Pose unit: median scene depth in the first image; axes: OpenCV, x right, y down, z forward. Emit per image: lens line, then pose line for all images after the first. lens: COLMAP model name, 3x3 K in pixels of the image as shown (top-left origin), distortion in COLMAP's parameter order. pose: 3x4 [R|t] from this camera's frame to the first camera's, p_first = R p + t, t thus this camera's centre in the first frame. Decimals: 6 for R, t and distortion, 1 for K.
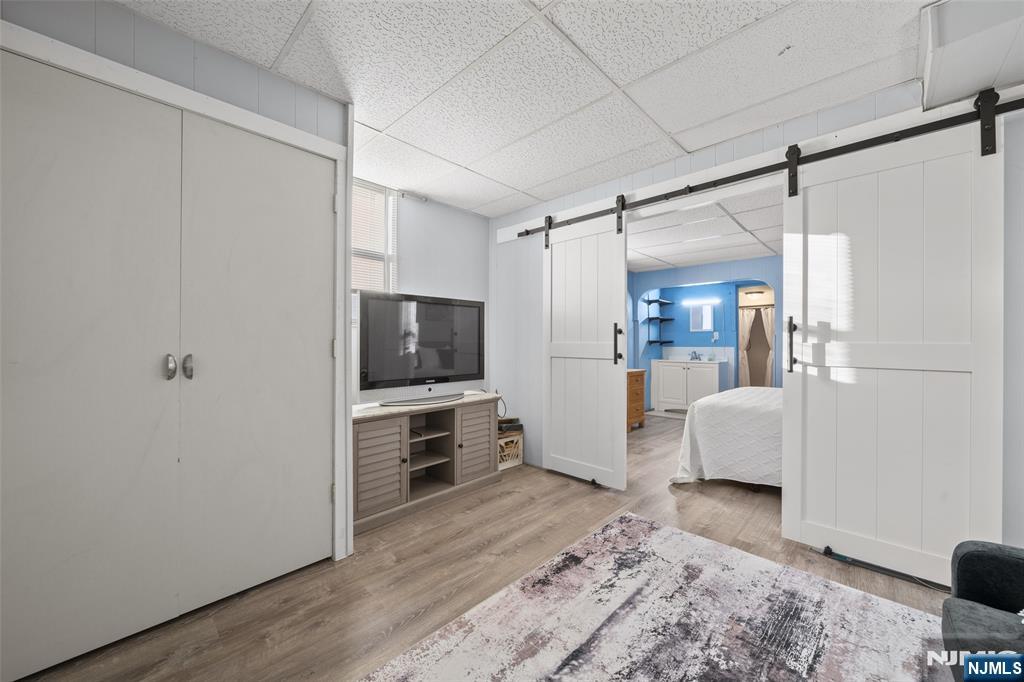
lens RADIAL K [[388.7, 0, 507.9], [0, 388.7, 341.1], [0, 0, 1]] dist [-0.001189, -0.000237]
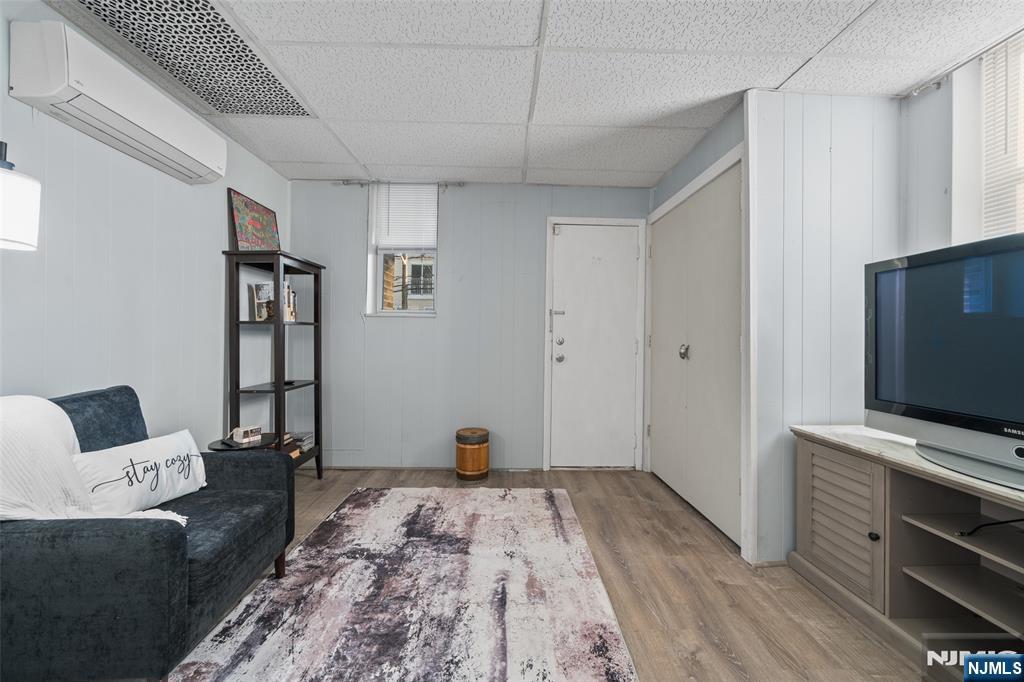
lens RADIAL K [[388.7, 0, 507.9], [0, 388.7, 341.1], [0, 0, 1]] dist [-0.001189, -0.000237]
pose [[-0.707626, -0.001675, -0.706585, 0.867036], [-0.009636, 0.999927, 0.007280, 0.012966], [0.706521, 0.011960, -0.707591, 1.599642]]
